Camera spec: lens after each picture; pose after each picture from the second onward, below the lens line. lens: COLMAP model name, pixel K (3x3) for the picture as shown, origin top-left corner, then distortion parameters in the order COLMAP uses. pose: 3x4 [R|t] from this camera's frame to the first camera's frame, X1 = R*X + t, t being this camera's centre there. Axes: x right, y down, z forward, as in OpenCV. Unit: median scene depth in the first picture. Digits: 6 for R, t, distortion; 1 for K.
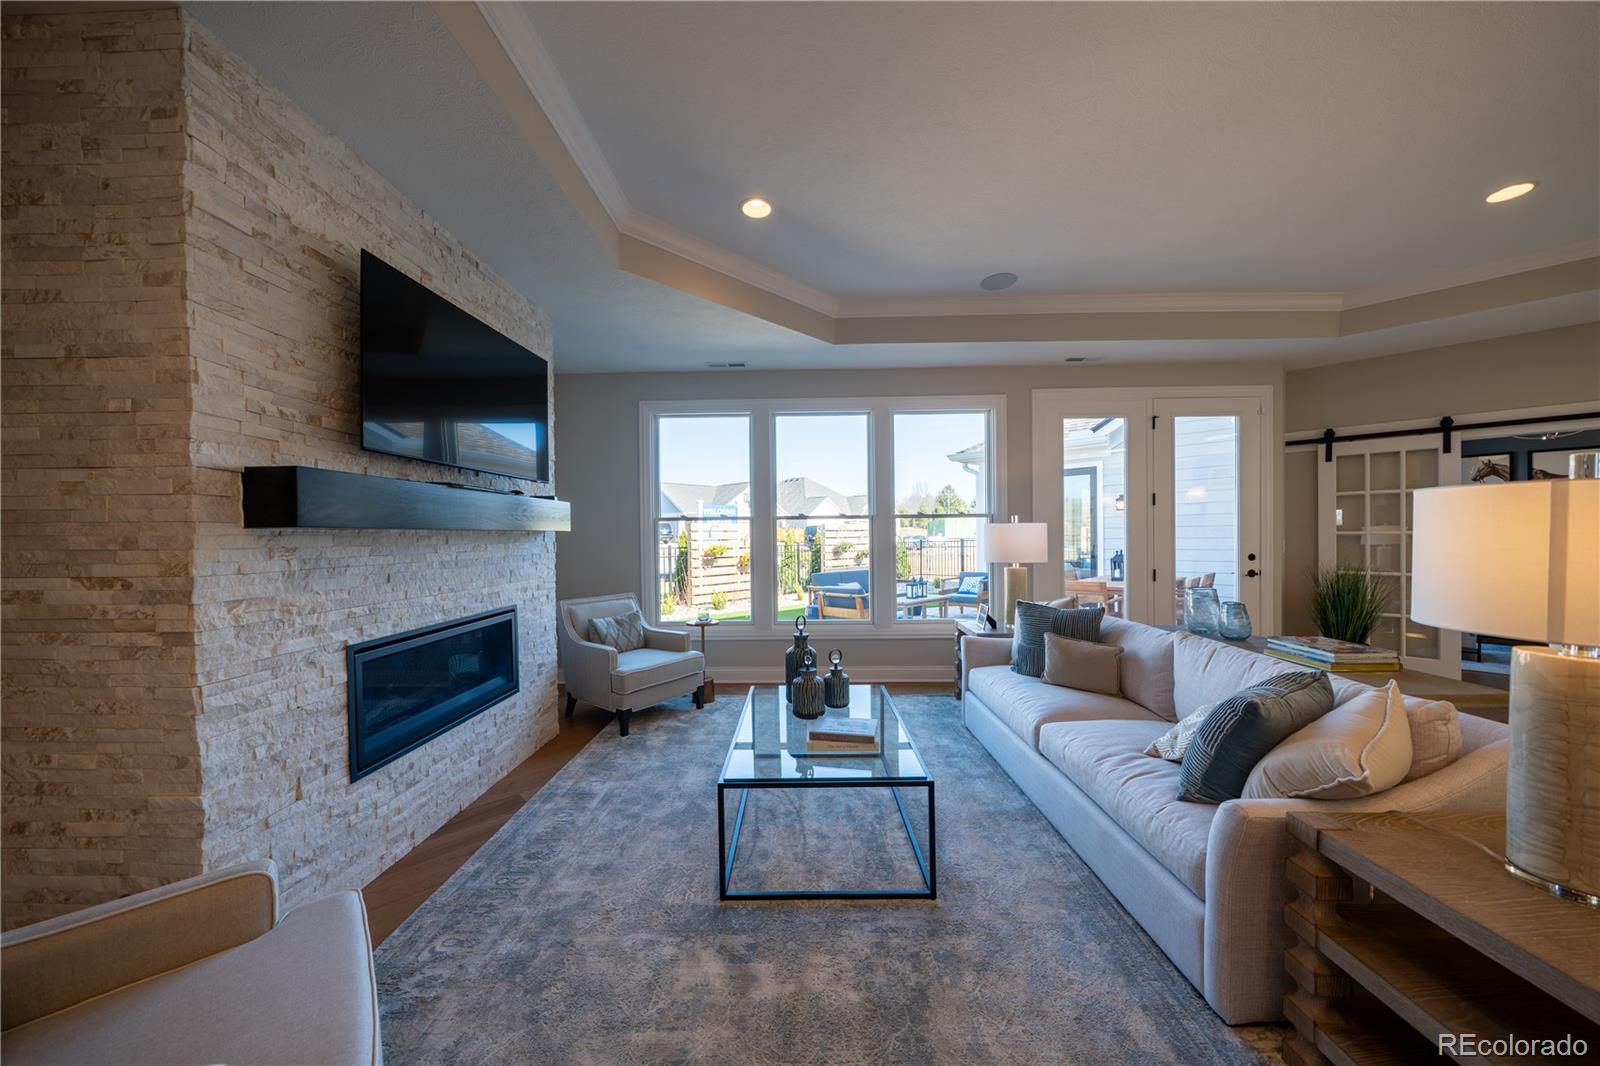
lens RADIAL K [[543.7, 0, 794.2], [0, 543.7, 540.9], [0, 0, 1]] dist [-0.011991, 0.000023]
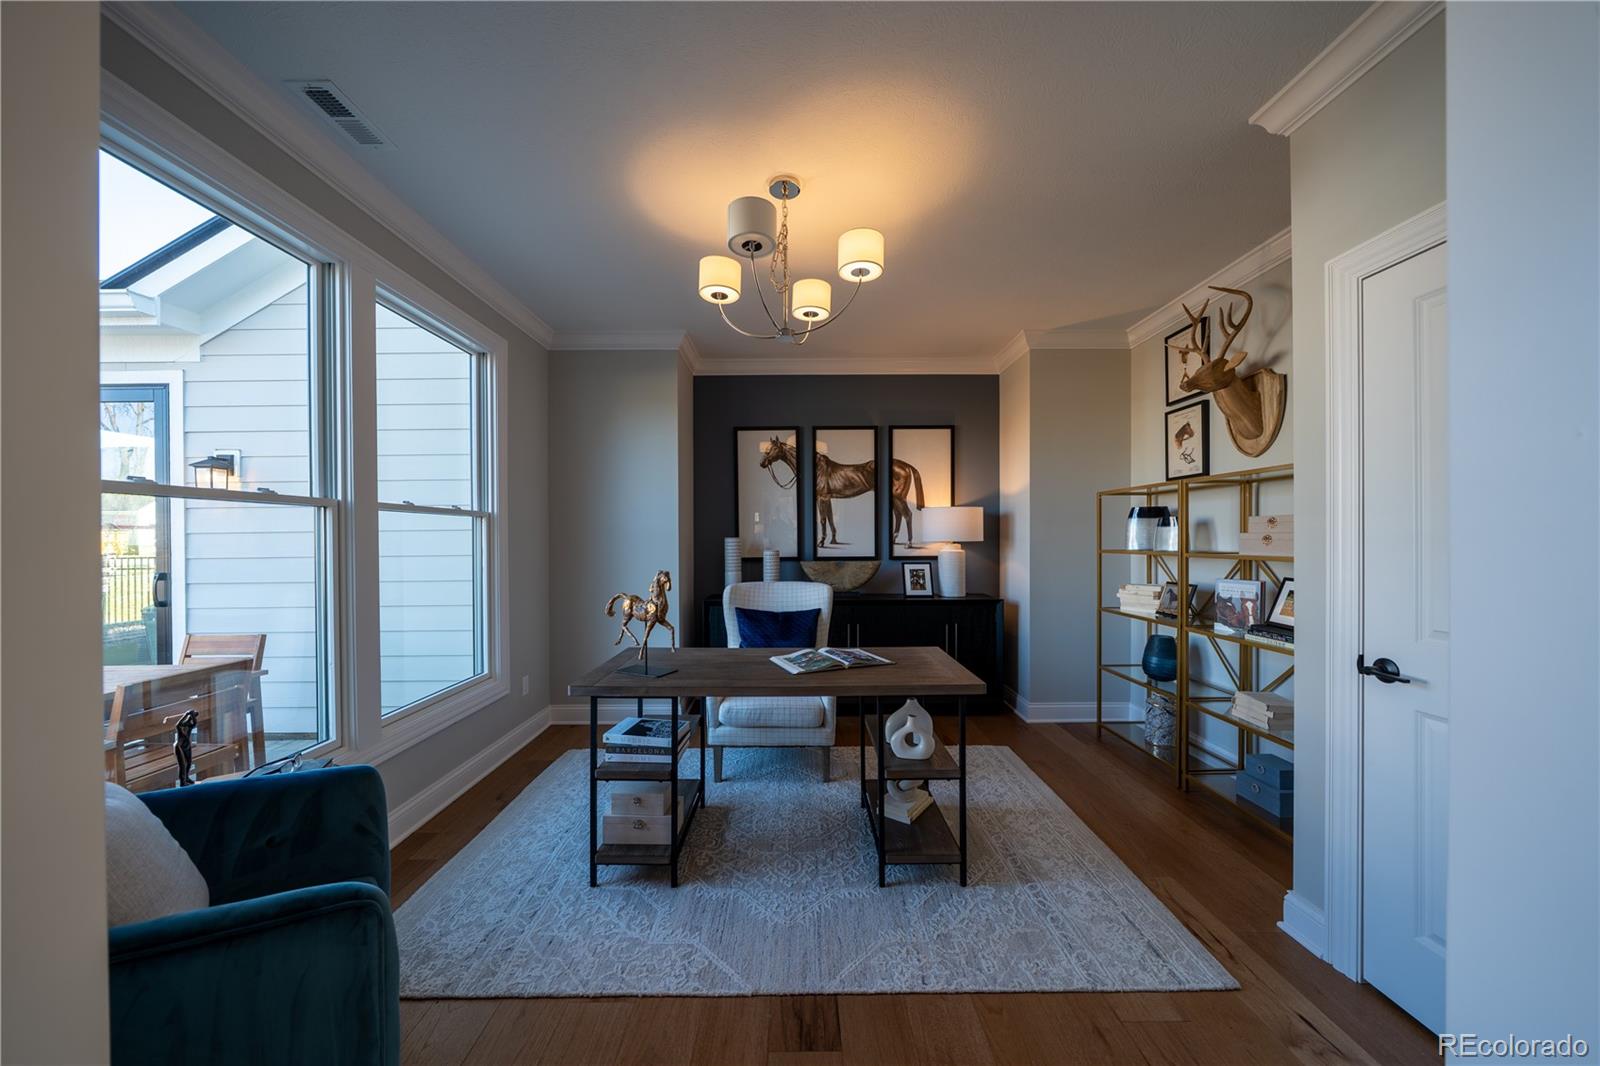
lens RADIAL K [[543.7, 0, 794.2], [0, 543.7, 540.9], [0, 0, 1]] dist [-0.011991, 0.000023]
pose [[0.692997, -0.000318, 0.720940, 0.478119], [0.012078, 0.999865, -0.011168, -0.007230], [-0.720839, 0.016447, 0.692907, 0.310085]]
